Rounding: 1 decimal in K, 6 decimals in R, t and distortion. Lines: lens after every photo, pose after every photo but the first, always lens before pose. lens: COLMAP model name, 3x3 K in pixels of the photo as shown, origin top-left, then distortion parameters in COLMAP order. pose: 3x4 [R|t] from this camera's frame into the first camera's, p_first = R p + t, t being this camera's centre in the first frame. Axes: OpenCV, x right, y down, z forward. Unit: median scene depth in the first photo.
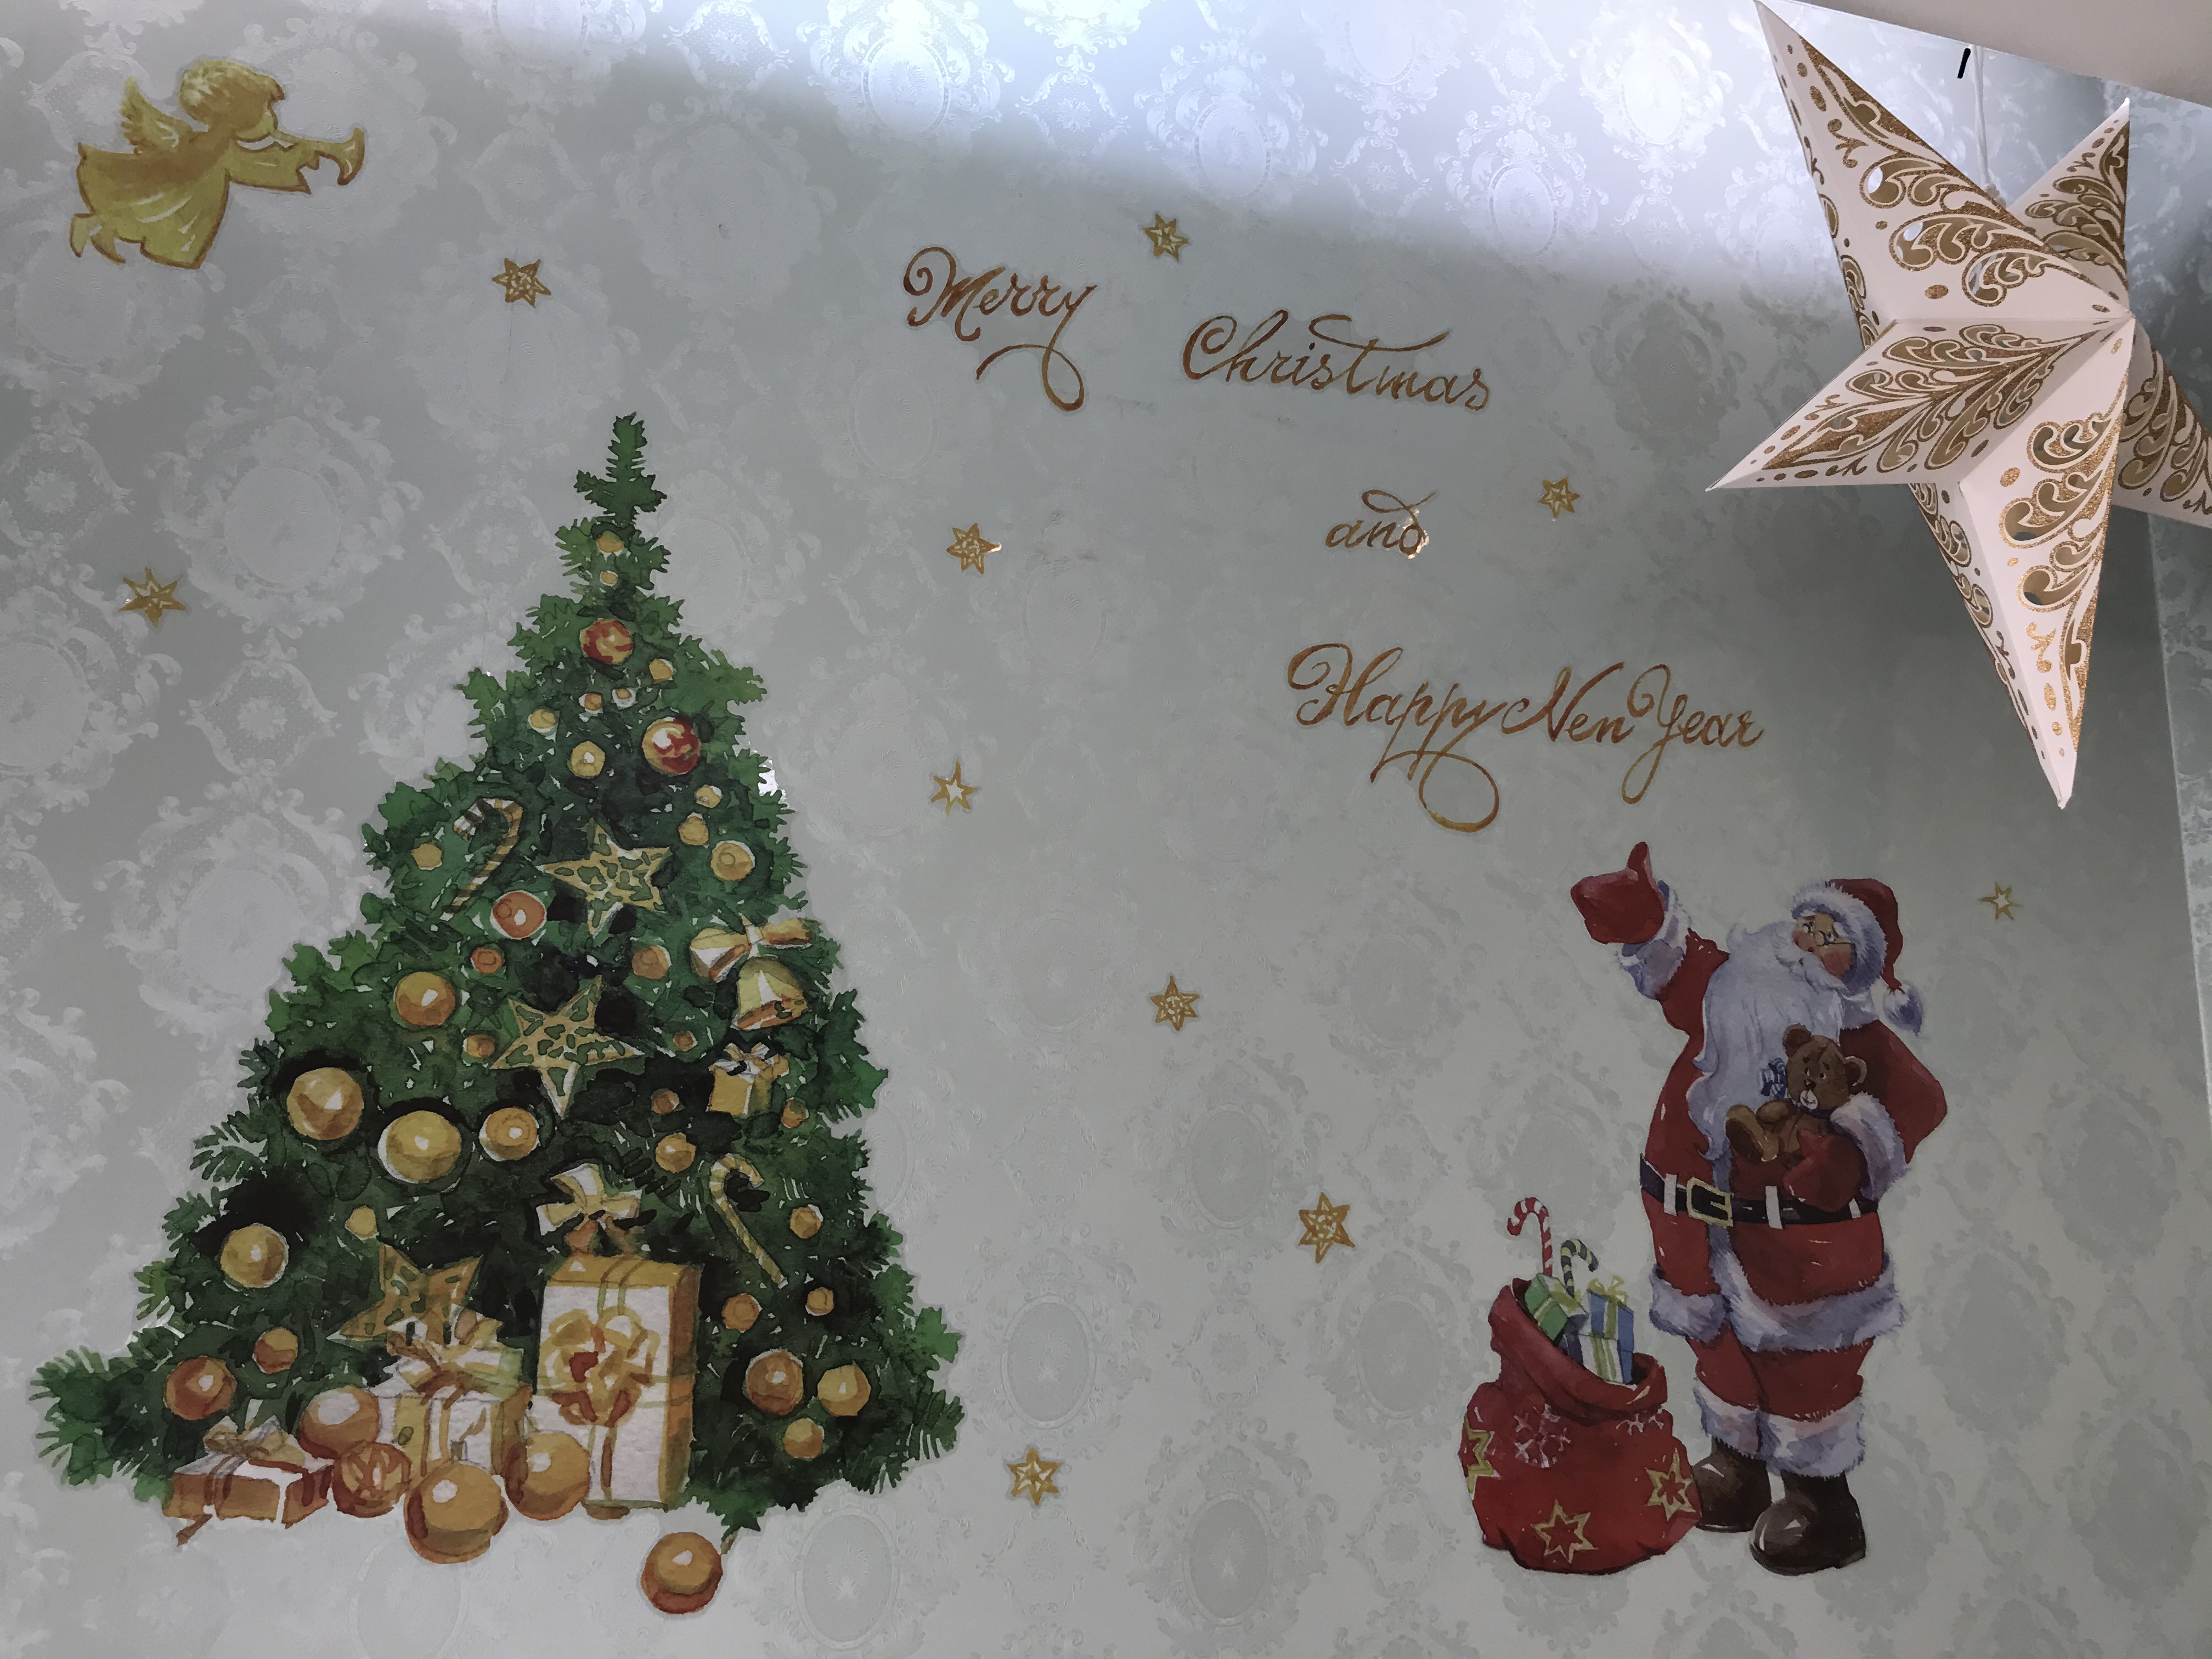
lens RADIAL K [[1812.7, 0, 1105.7], [0, 1812.7, 841.7], [0, 0, 1]] dist [0.021256, -0.016359]
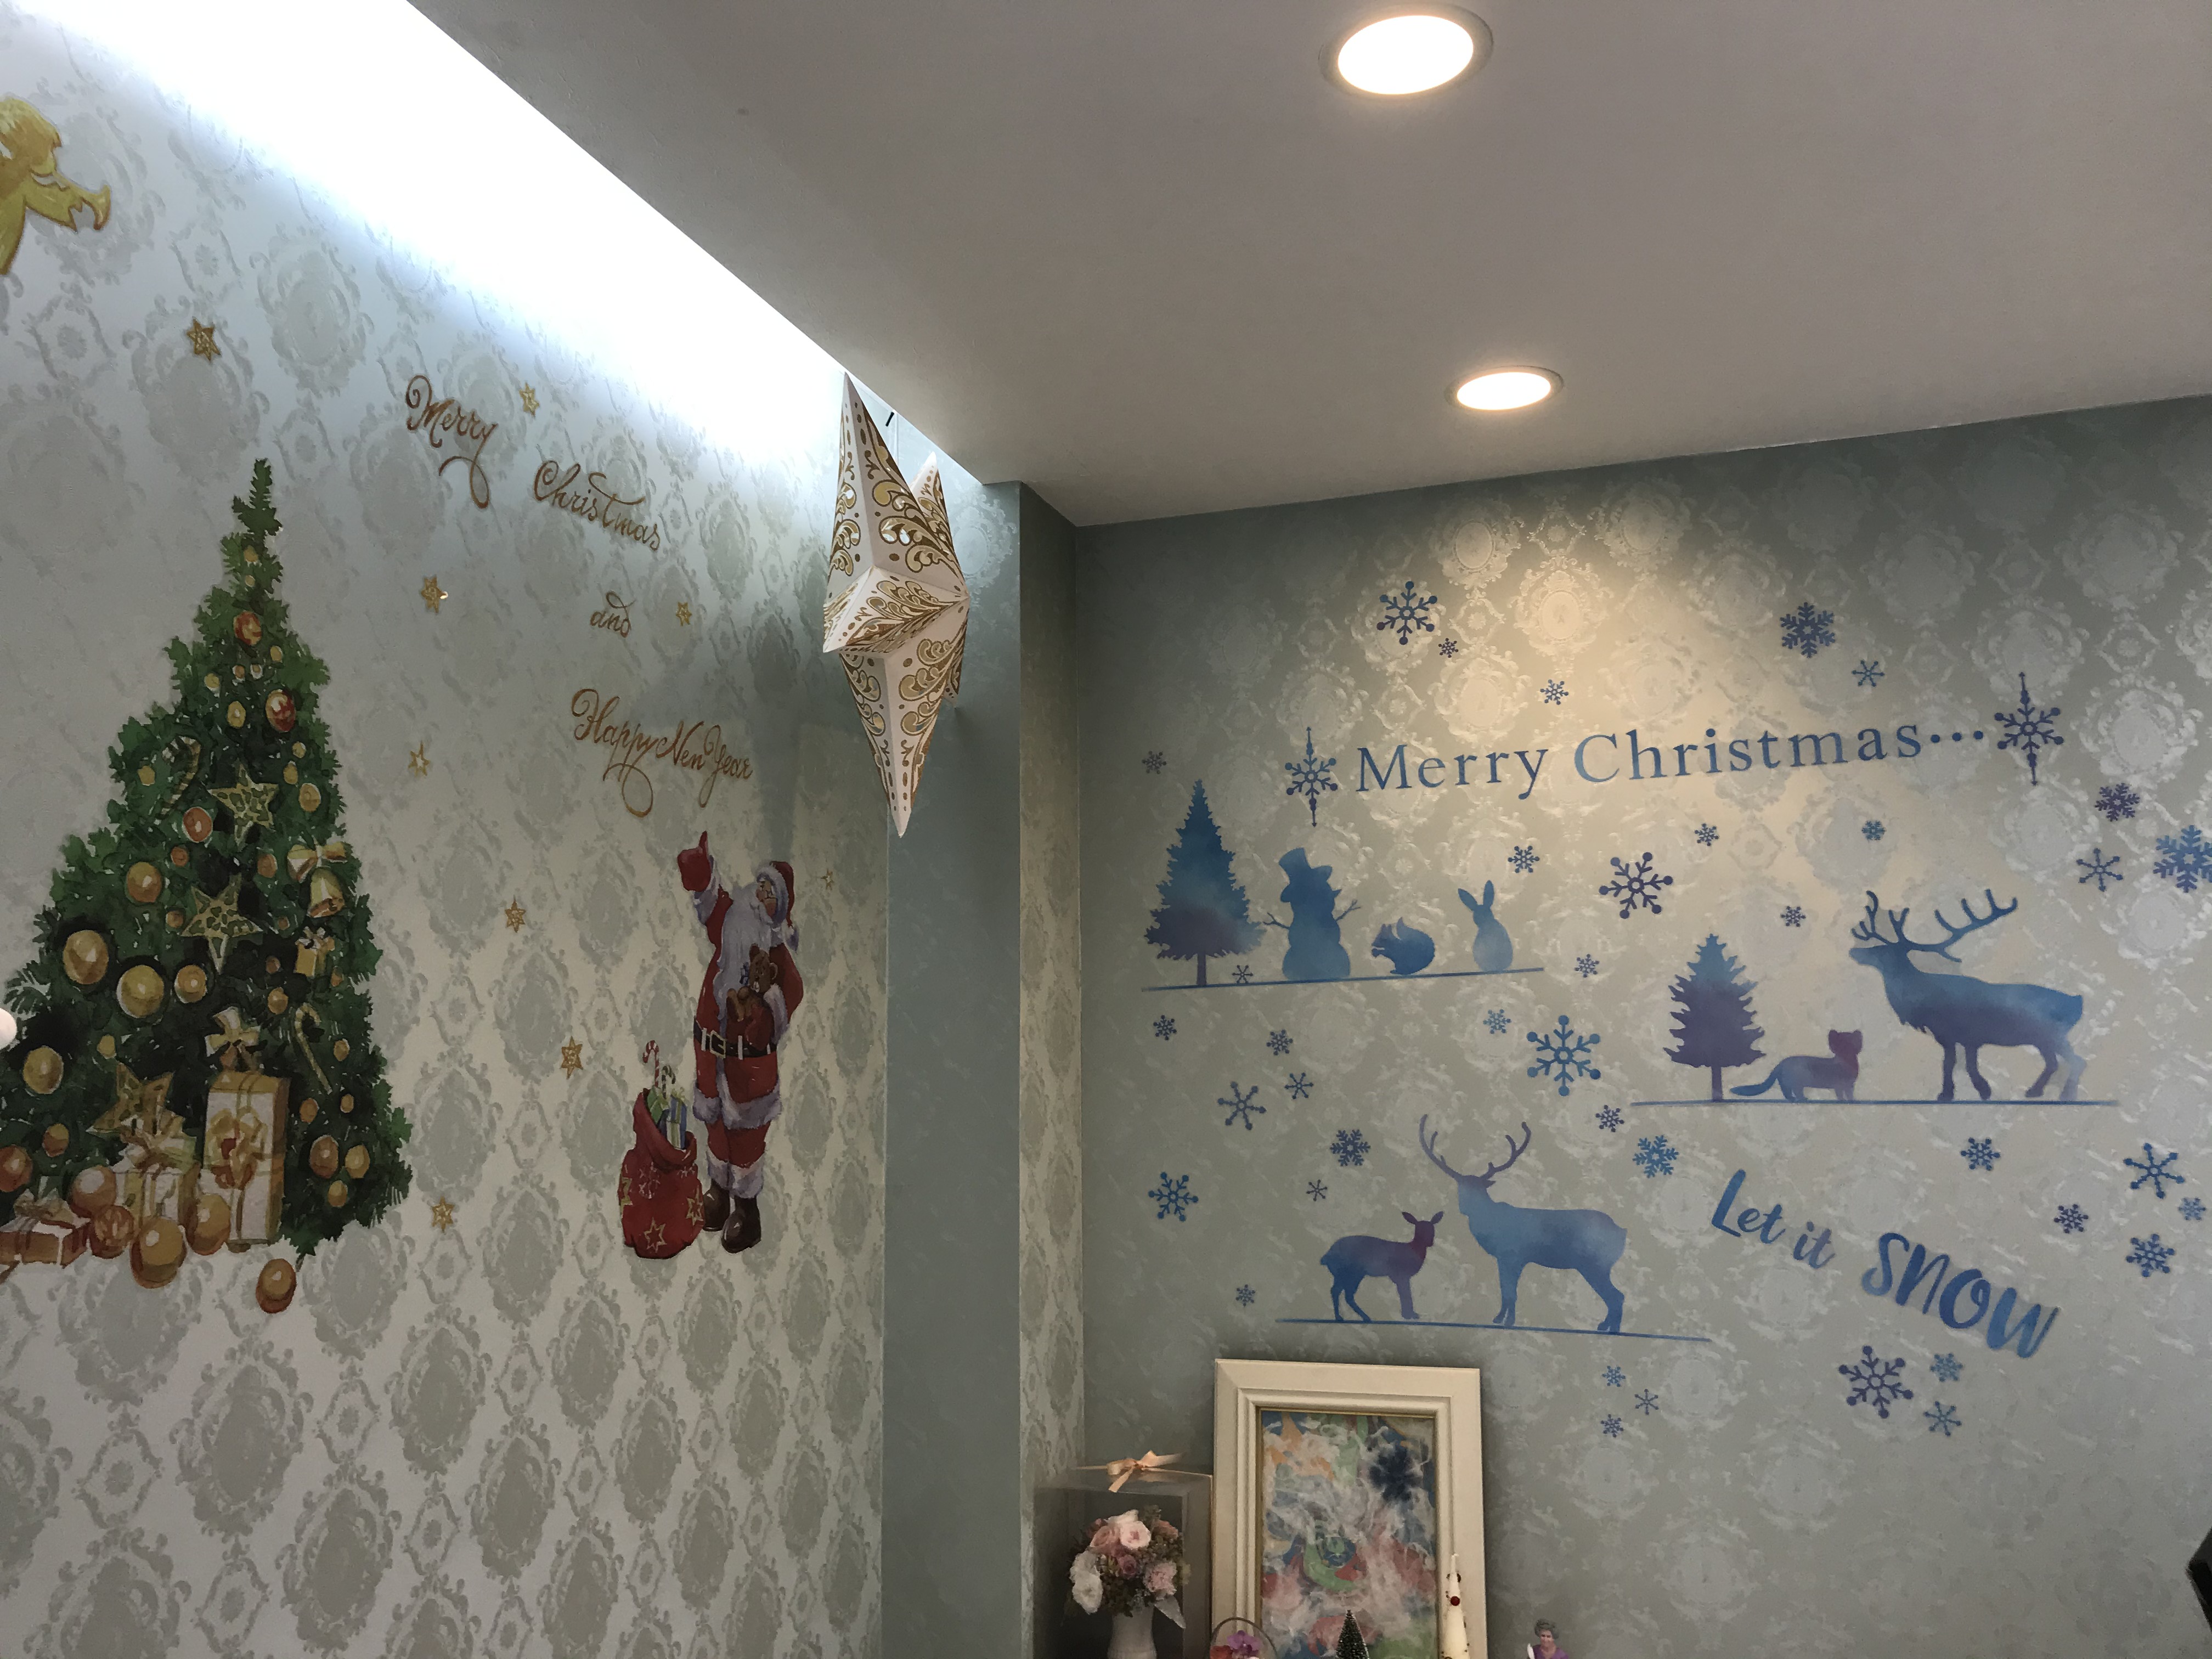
lens RADIAL K [[1812.7, 0, 1093.0], [0, 1812.7, 861.1], [0, 0, 1]] dist [0.021256, -0.016359]
pose [[0.597107, 0.081078, 0.798054, -0.928521], [-0.127020, 0.991884, -0.005733, -0.009247], [-0.792041, -0.097946, 0.602559, -0.326277]]
